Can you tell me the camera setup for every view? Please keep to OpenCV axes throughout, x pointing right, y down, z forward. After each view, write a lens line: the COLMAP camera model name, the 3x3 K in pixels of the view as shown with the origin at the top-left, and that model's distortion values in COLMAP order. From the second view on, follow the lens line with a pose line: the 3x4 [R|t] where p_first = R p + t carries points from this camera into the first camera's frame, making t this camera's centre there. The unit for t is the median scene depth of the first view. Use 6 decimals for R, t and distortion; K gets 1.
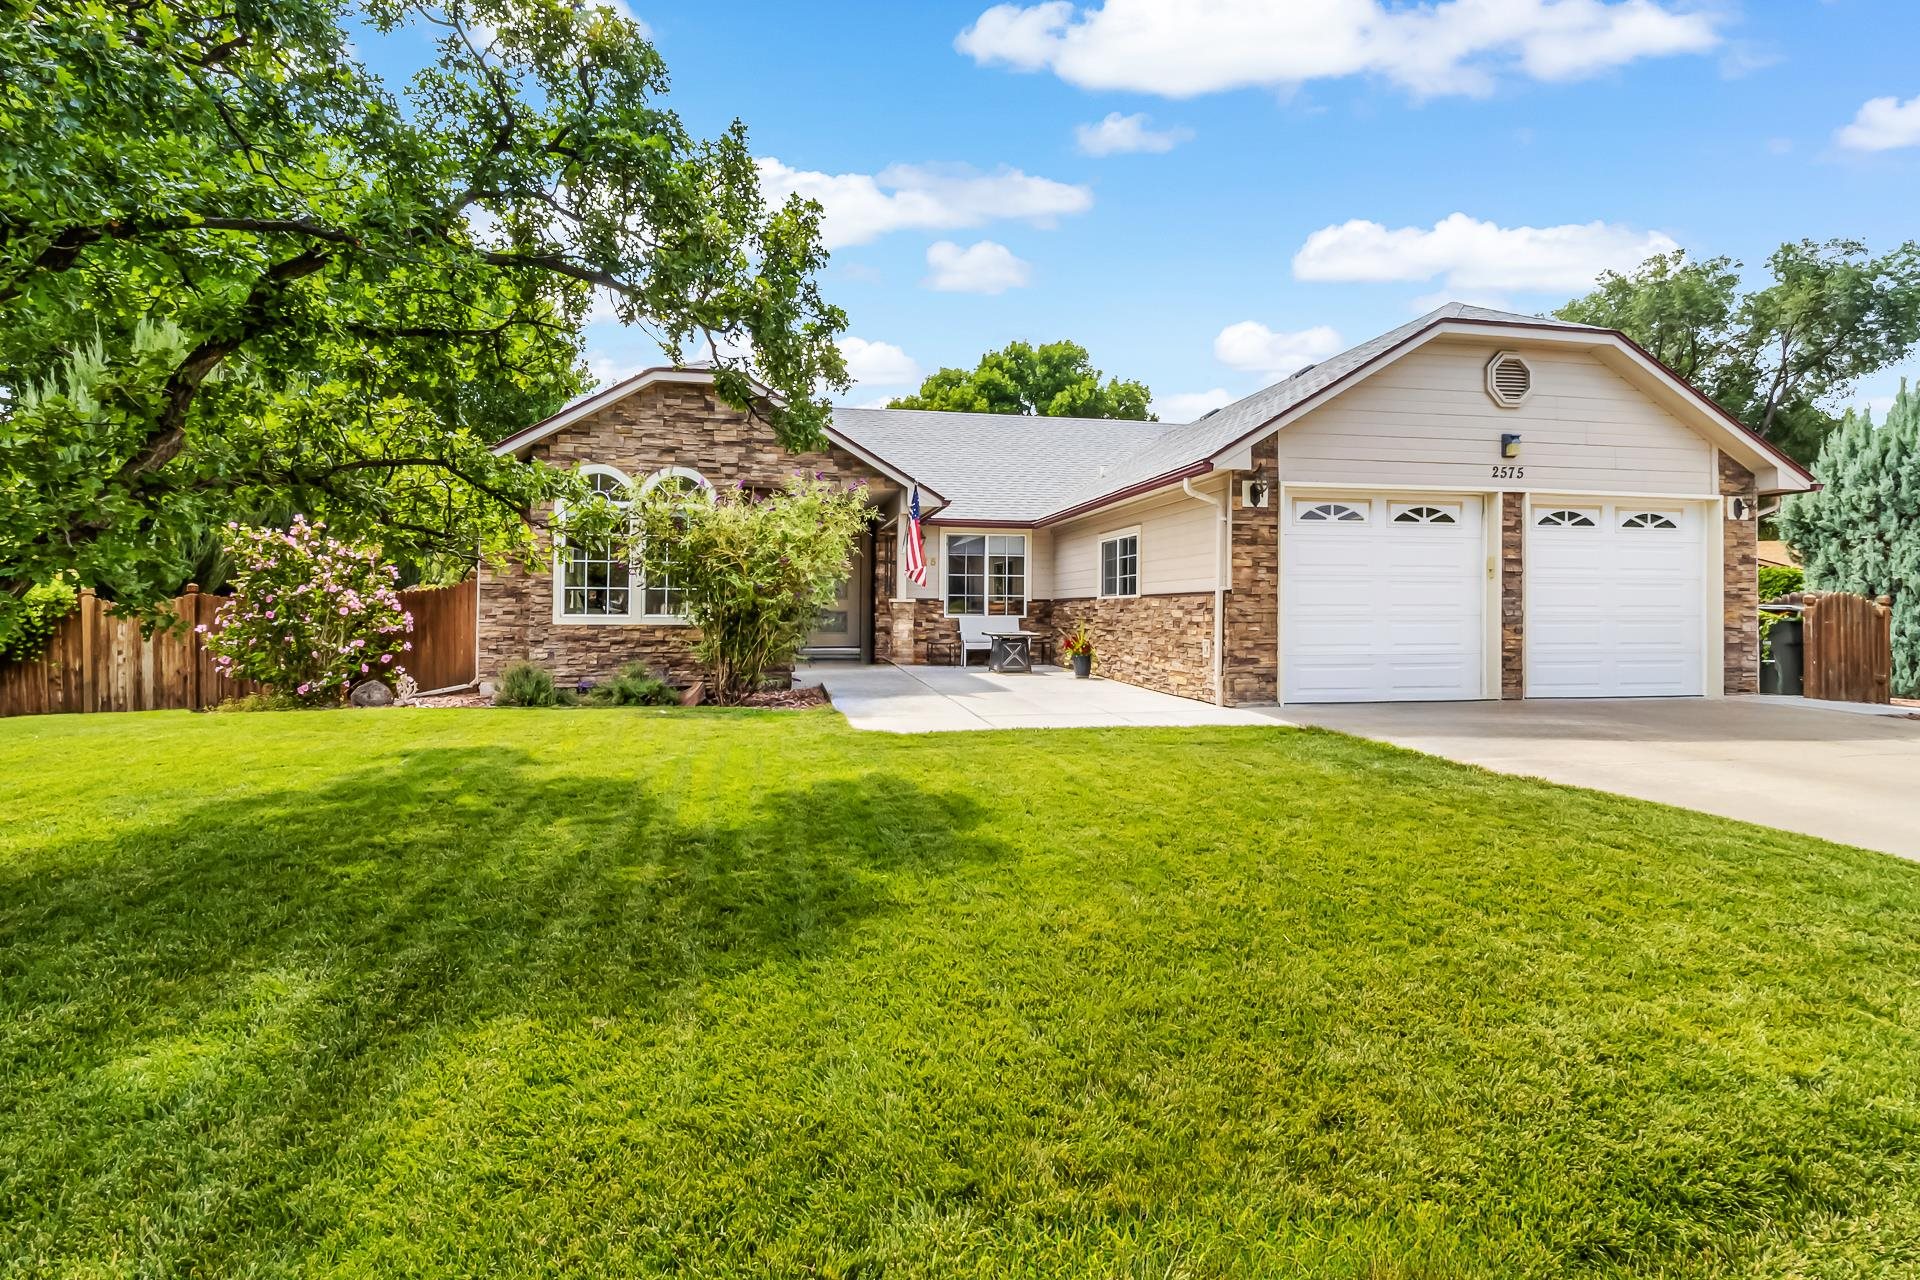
lens RADIAL K [[904.6, 0, 961.3], [0, 904.6, 576.8], [0, 0, 1]] dist [-0.001335, 0.000511]
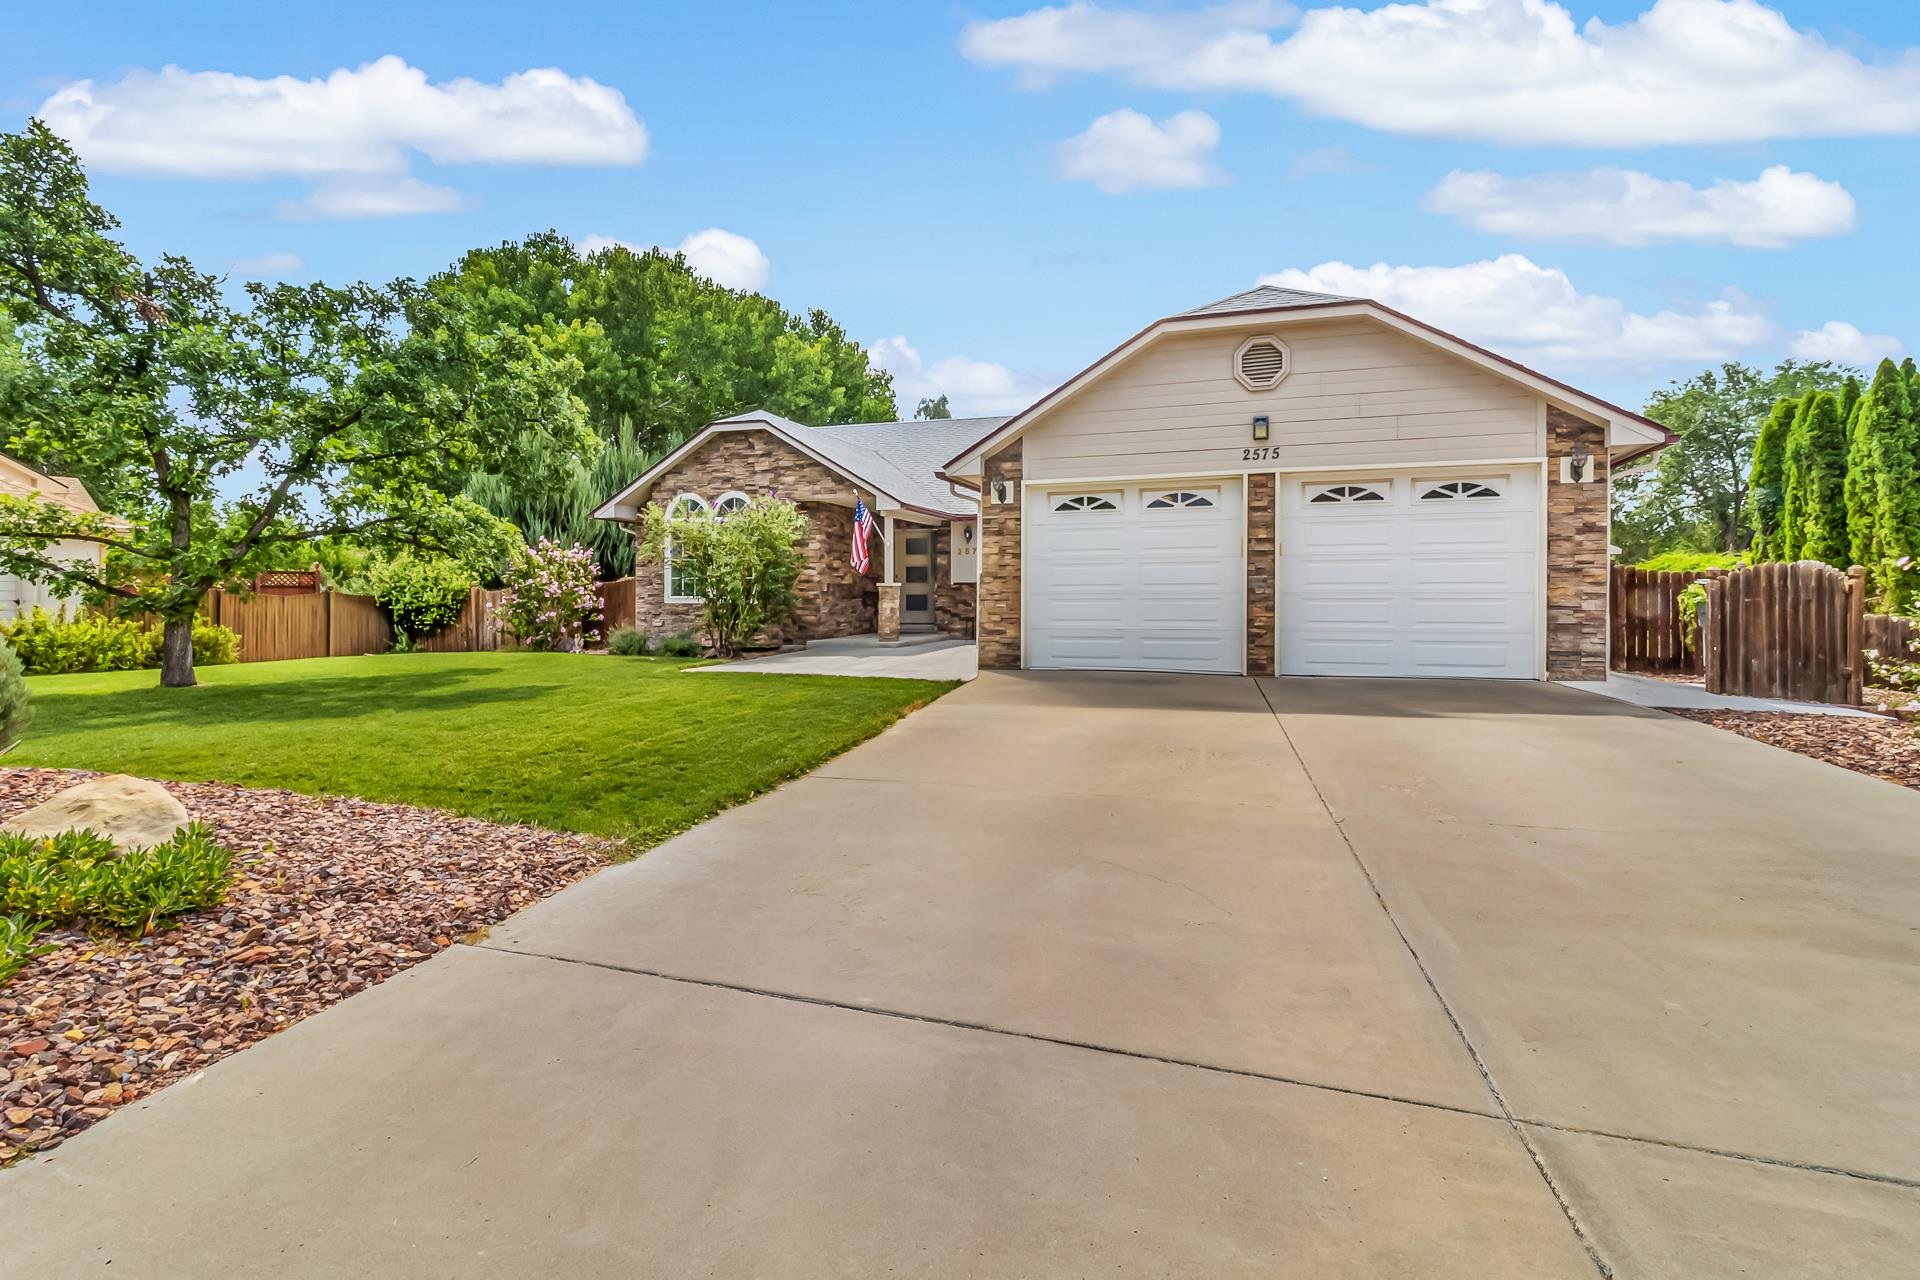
lens RADIAL K [[904.6, 0, 961.3], [0, 904.6, 576.8], [0, 0, 1]] dist [-0.001335, 0.000511]
pose [[0.870722, -0.014416, -0.491564, 0.704056], [0.023212, 0.999661, 0.011800, 0.003333], [0.491227, -0.021685, 0.870762, -0.054990]]
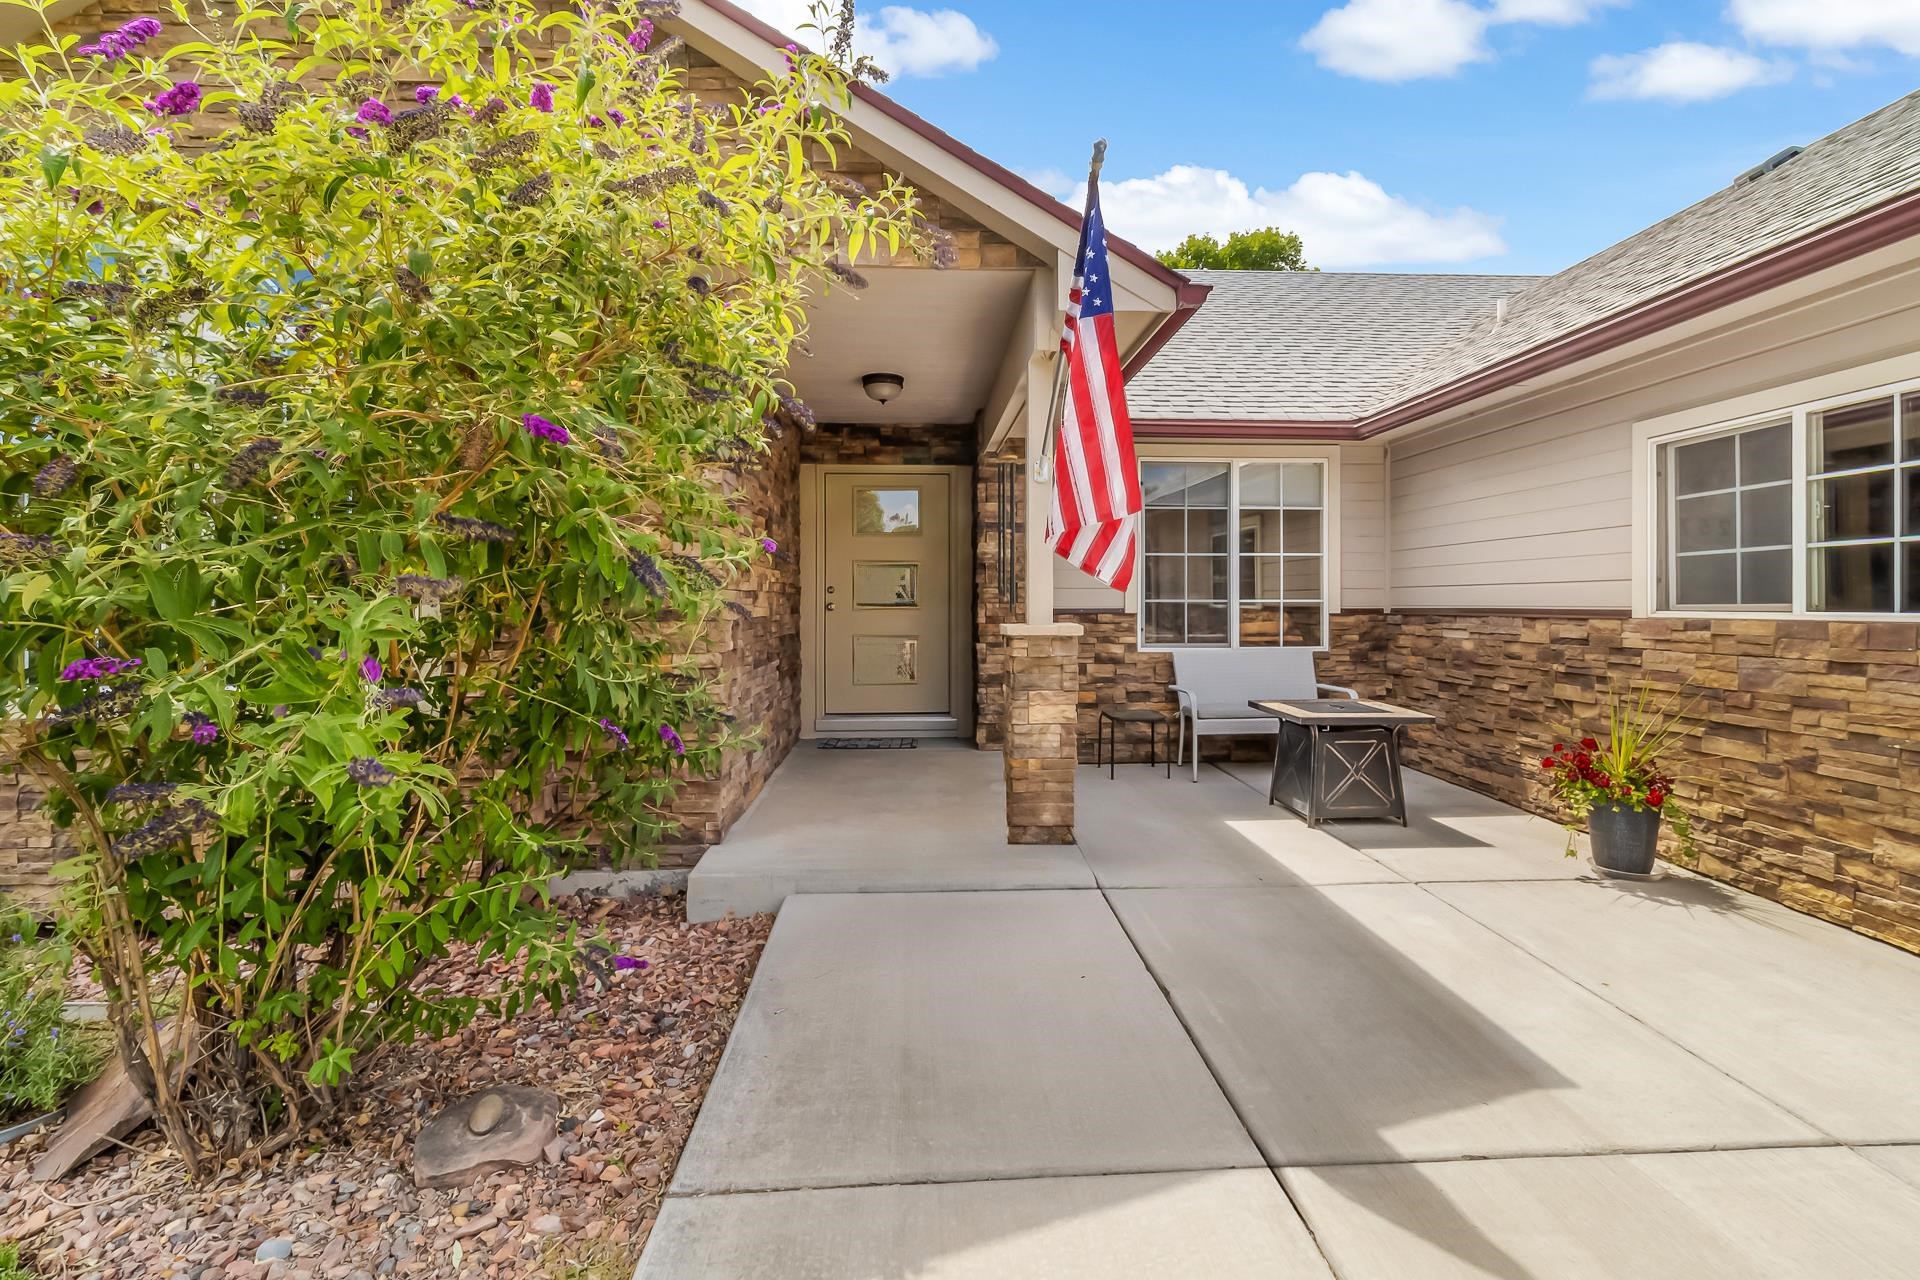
lens RADIAL K [[904.6, 0, 961.3], [0, 904.6, 576.8], [0, 0, 1]] dist [-0.001335, 0.000511]
pose [[0.989414, -0.015103, -0.144331, -0.054464], [0.018333, 0.999610, 0.021074, -0.002600], [0.143957, -0.023496, 0.989305, 0.779429]]
